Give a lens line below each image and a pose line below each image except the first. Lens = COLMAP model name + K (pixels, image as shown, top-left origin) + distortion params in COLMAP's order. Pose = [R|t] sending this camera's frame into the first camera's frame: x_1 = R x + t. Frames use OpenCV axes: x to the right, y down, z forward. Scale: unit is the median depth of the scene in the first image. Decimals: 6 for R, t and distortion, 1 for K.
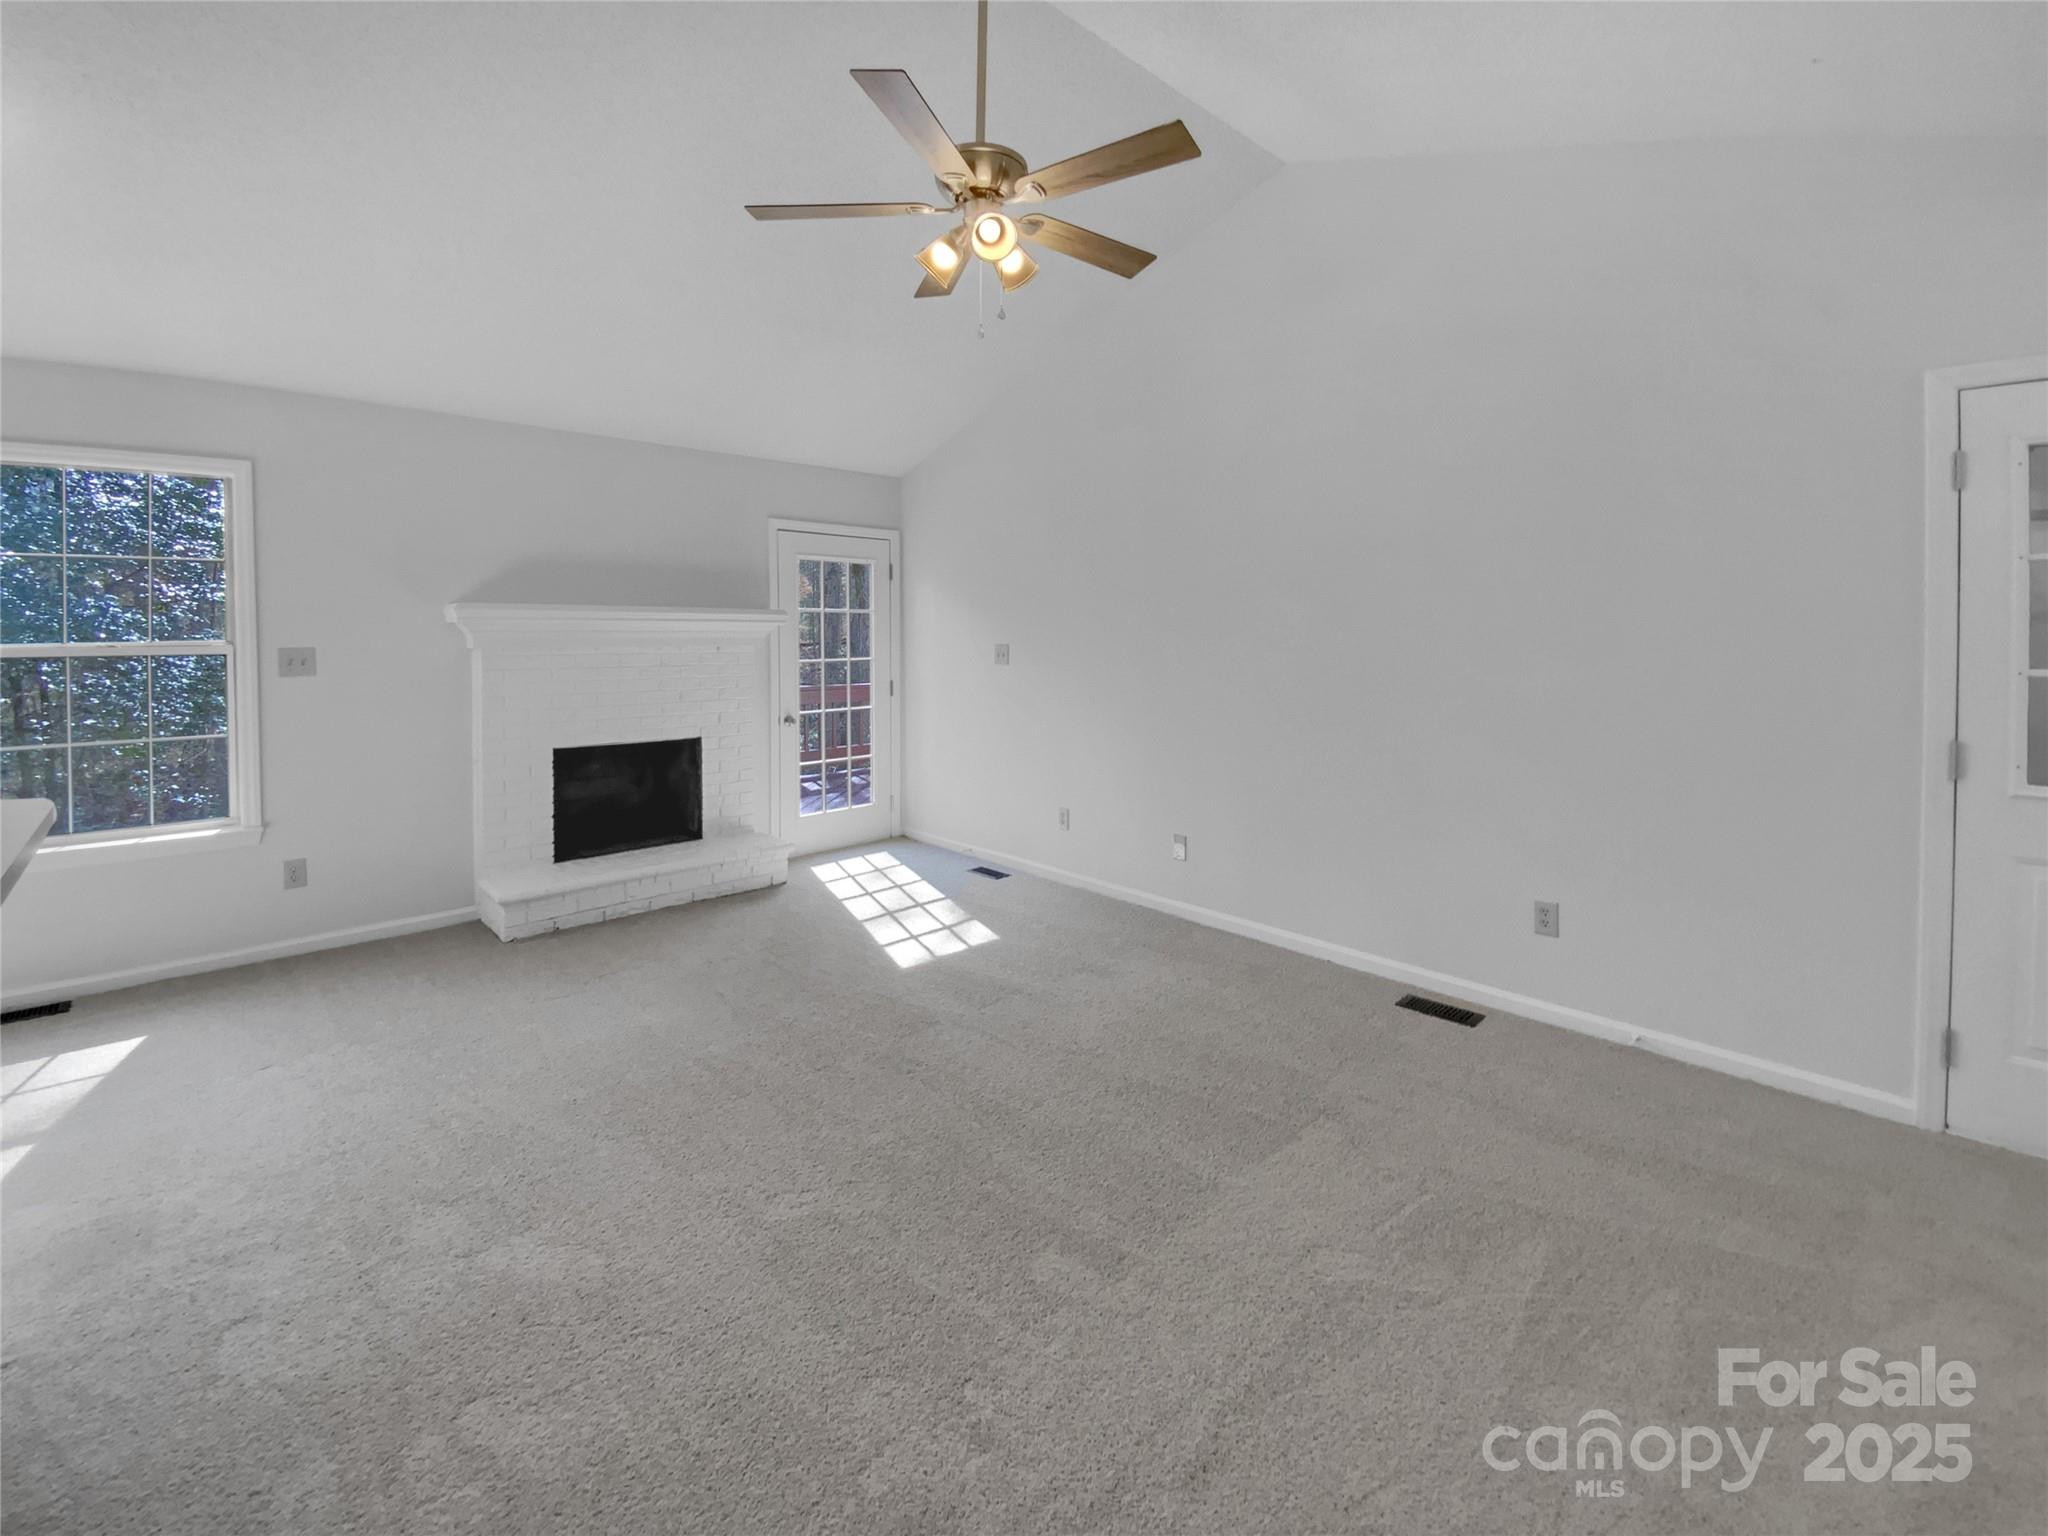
lens RADIAL K [[869.0, 0, 1036.2], [0, 869.0, 766.8], [0, 0, 1]] dist [0.033703, -0.021903]
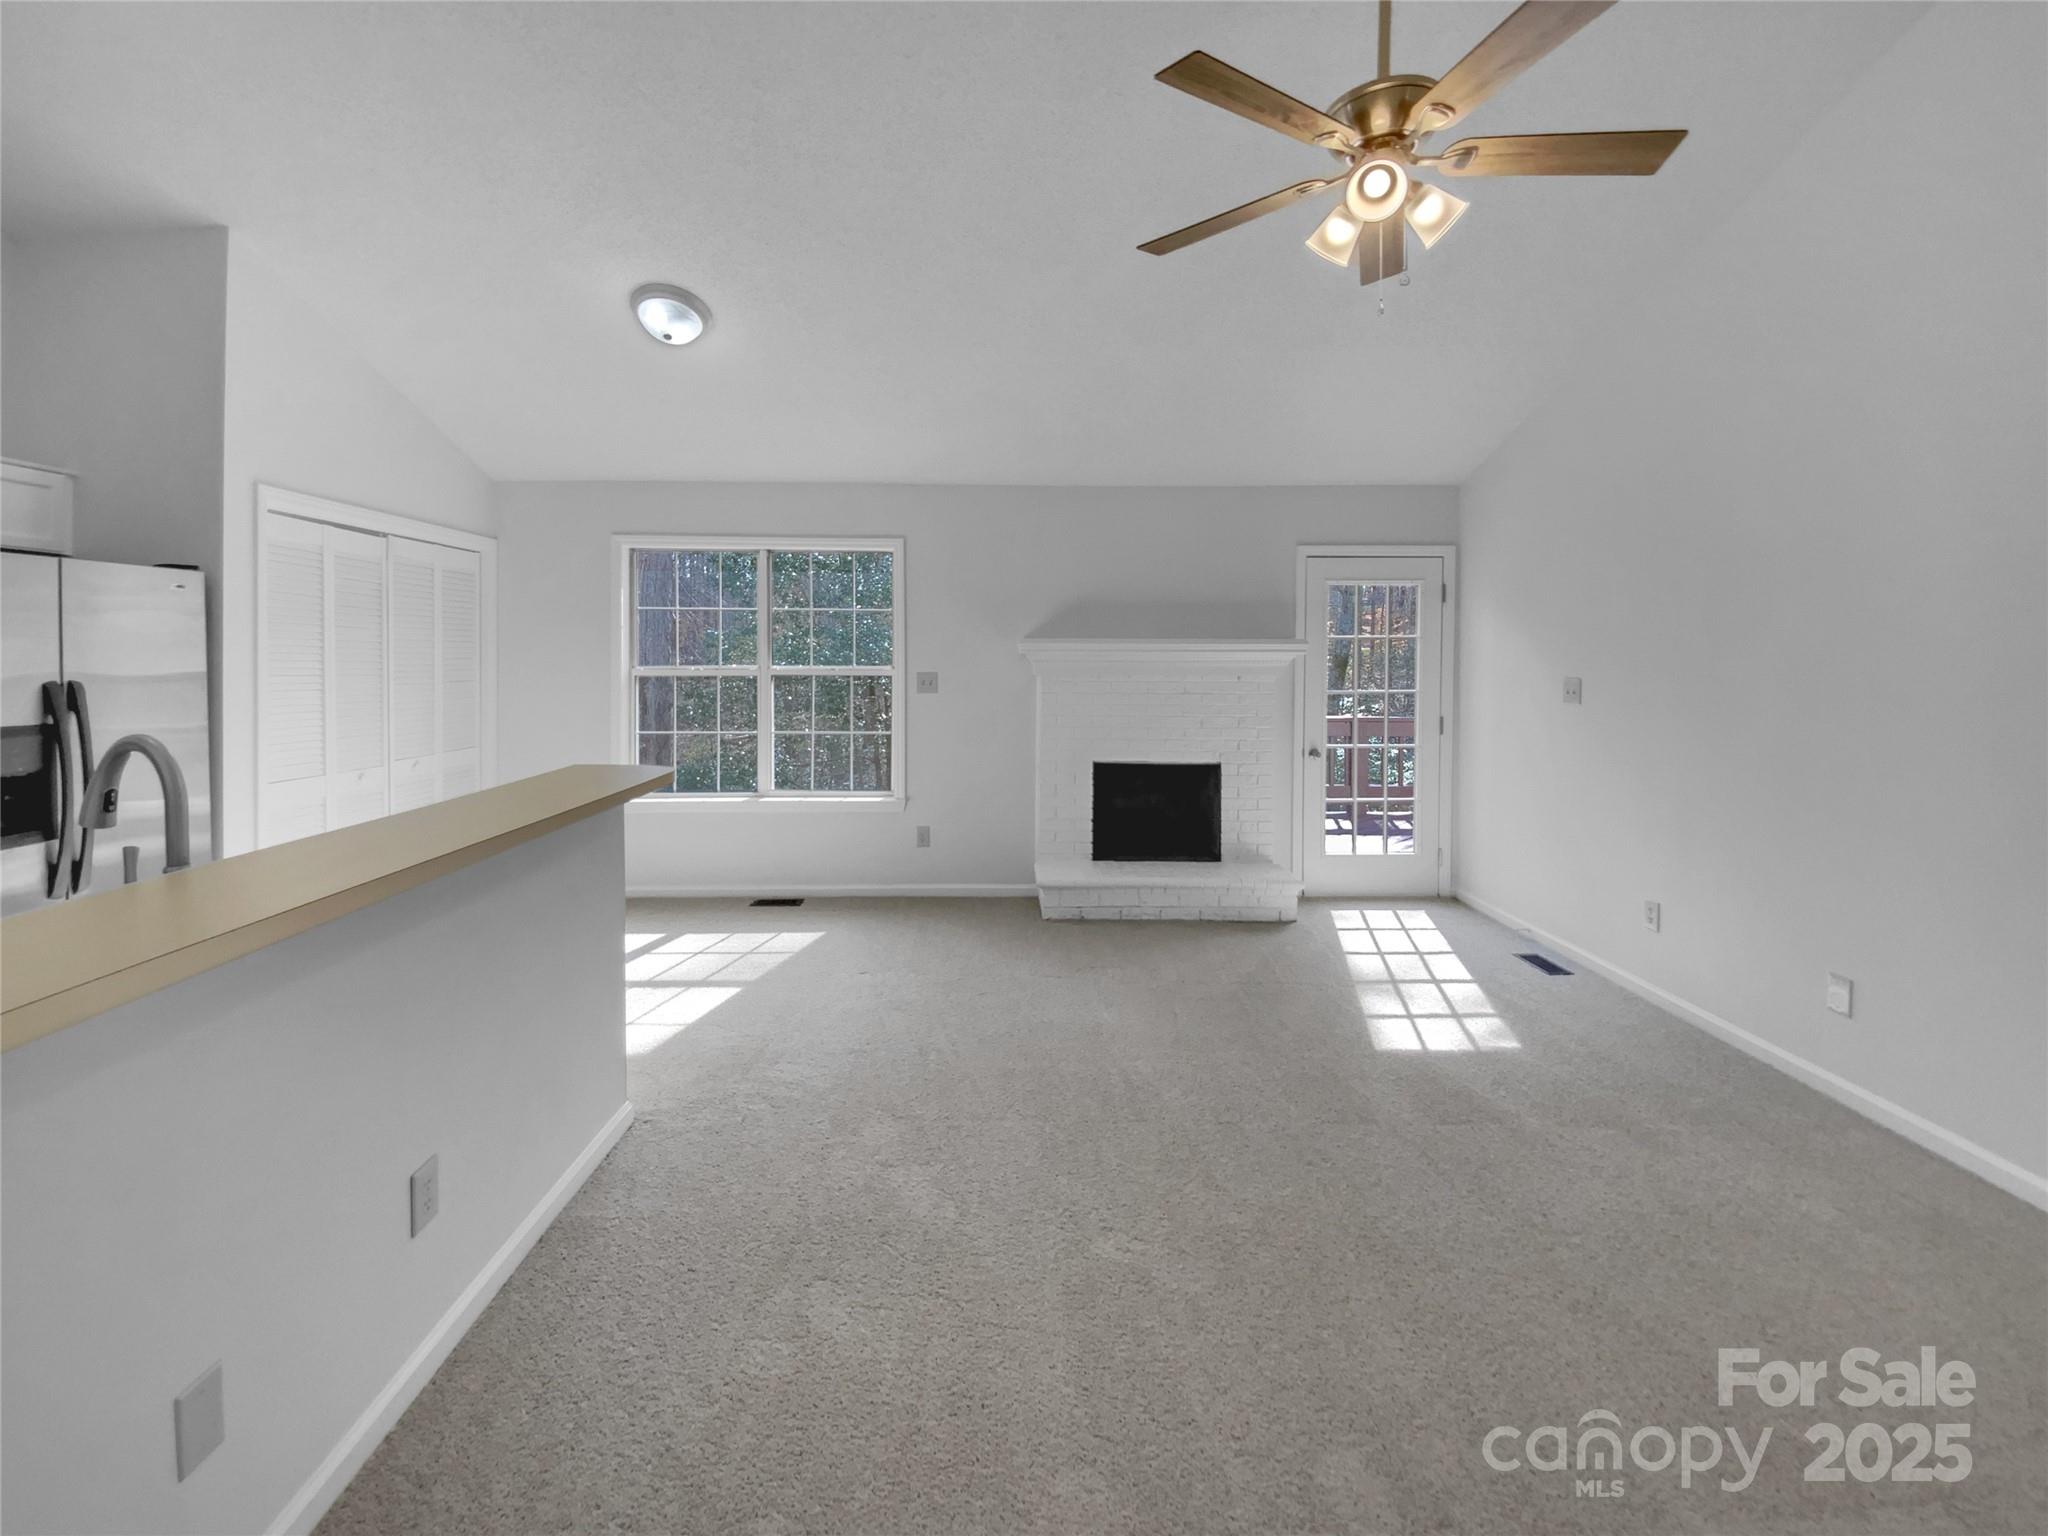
lens RADIAL K [[869.0, 0, 1036.2], [0, 869.0, 766.8], [0, 0, 1]] dist [0.033703, -0.021903]
pose [[0.740583, 0.090248, -0.665876, 0.147790], [-0.108292, 0.994017, 0.014281, -0.021868], [0.663181, 0.061533, 0.745925, 0.099322]]
